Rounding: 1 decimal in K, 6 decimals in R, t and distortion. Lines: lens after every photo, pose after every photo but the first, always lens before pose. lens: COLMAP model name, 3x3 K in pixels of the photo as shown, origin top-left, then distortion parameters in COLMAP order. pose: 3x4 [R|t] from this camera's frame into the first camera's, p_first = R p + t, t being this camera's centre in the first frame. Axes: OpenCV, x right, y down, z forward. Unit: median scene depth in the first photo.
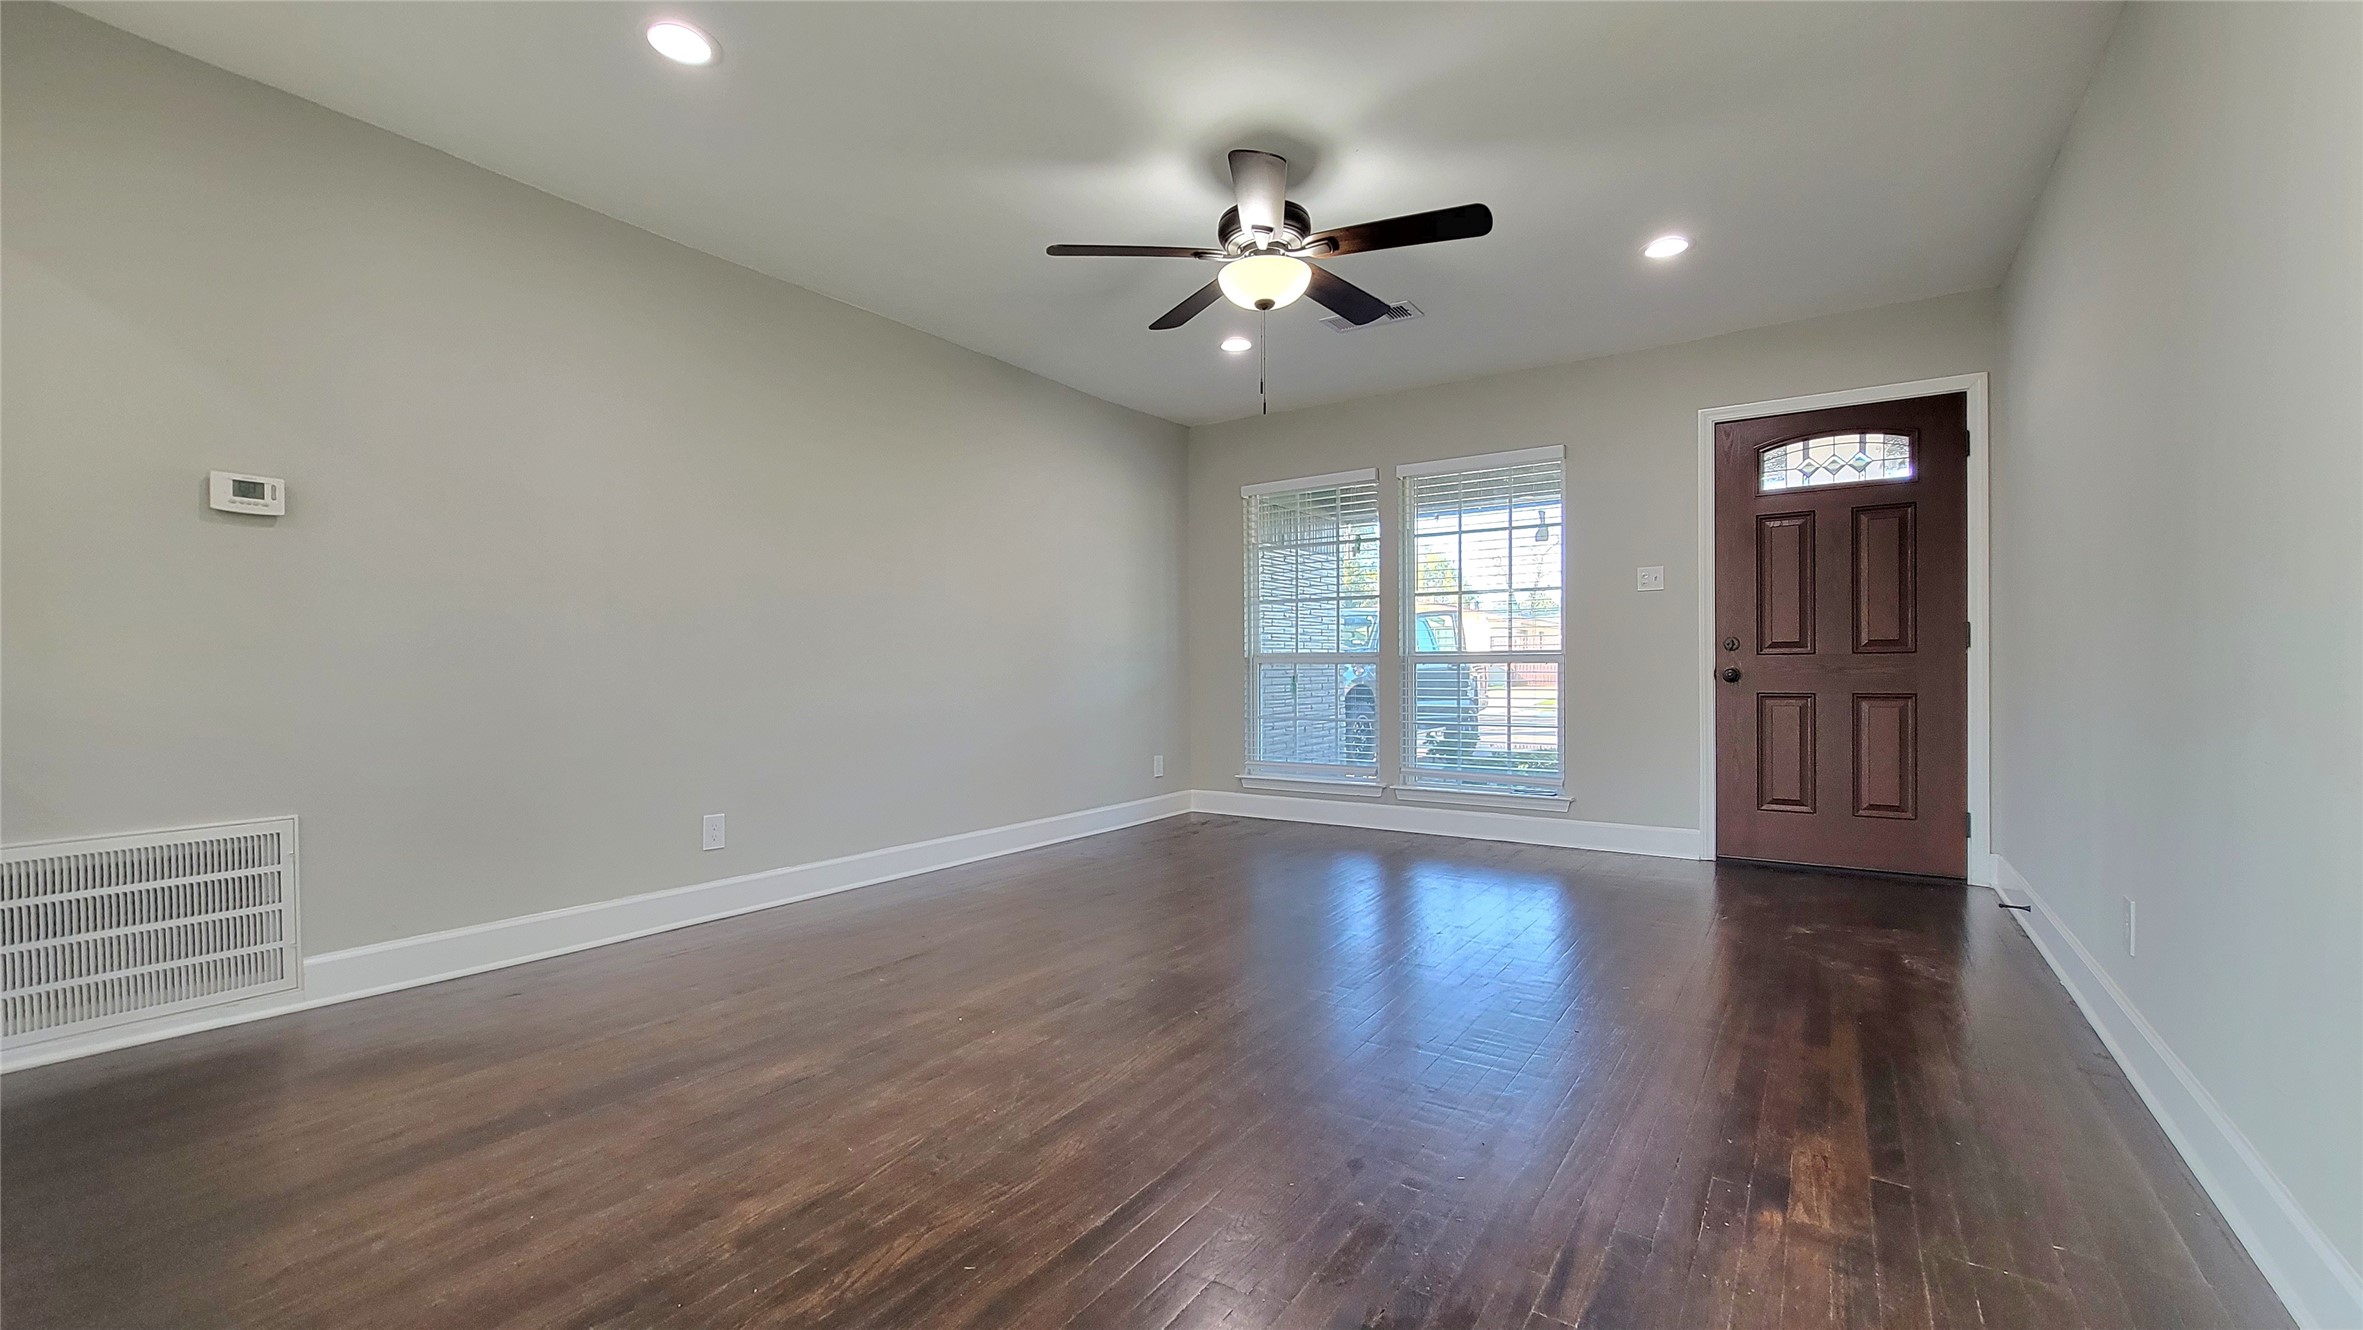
lens RADIAL K [[956.6, 0, 1163.3], [0, 956.6, 677.5], [0, 0, 1]] dist [-0.006391, -0.000175]
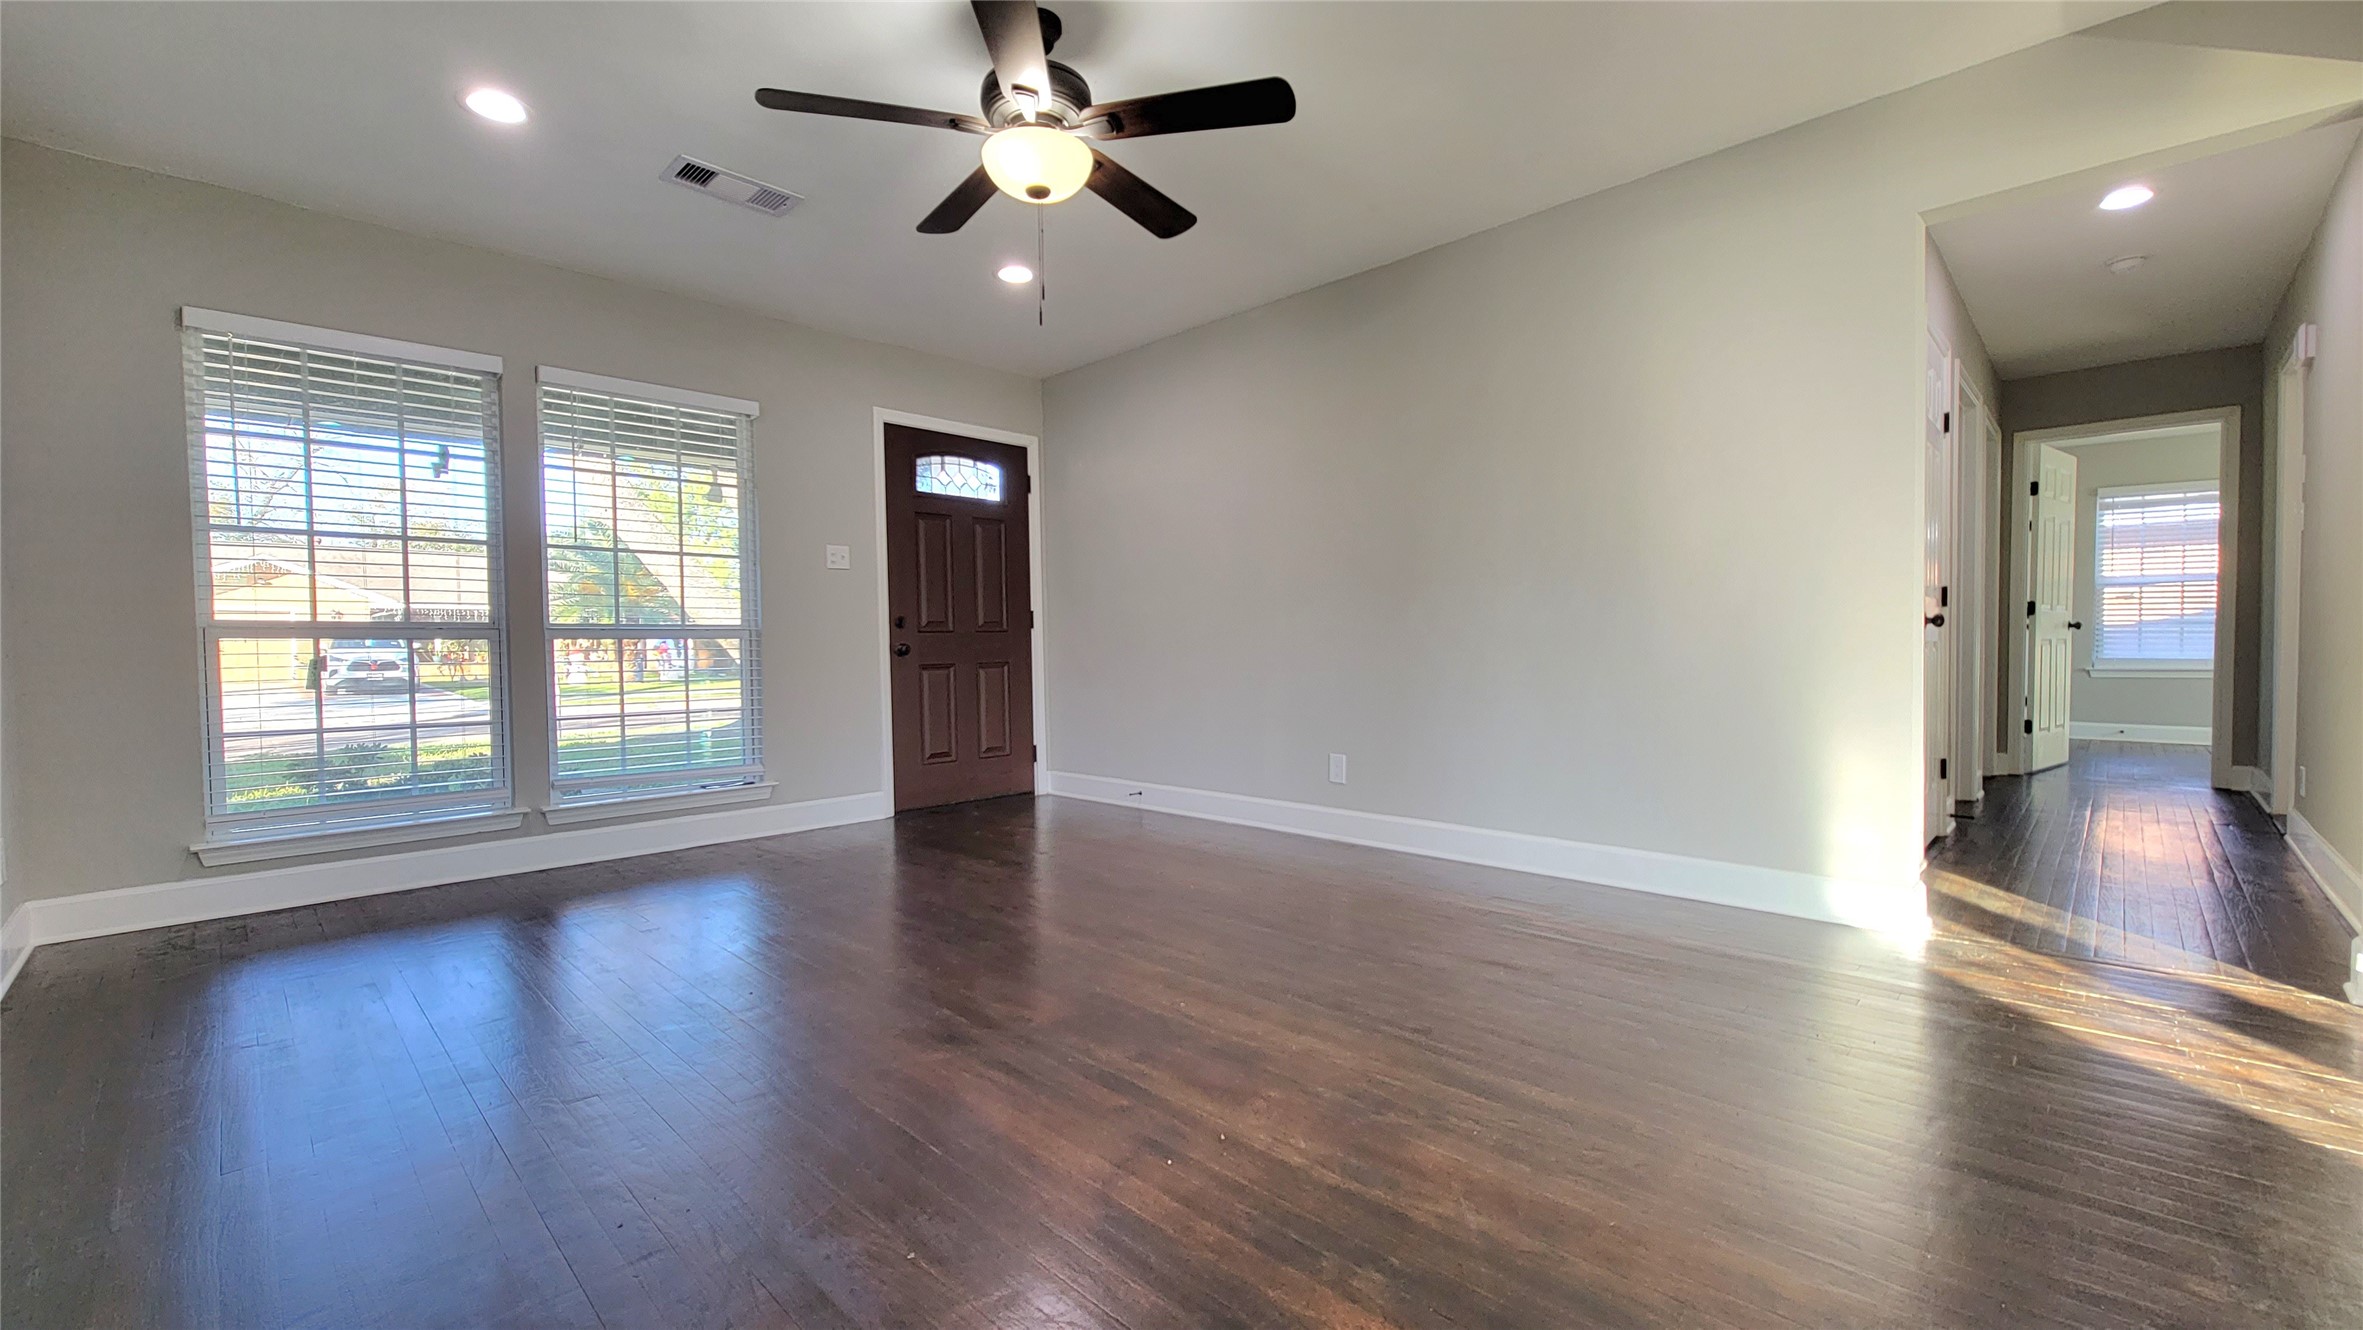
lens RADIAL K [[956.6, 0, 1163.3], [0, 956.6, 677.5], [0, 0, 1]] dist [-0.006391, -0.000175]
pose [[0.172277, -0.029633, 0.984603, -0.463061], [0.022810, 0.999399, 0.026087, 0.008073], [-0.984784, 0.017964, 0.172849, 0.491681]]
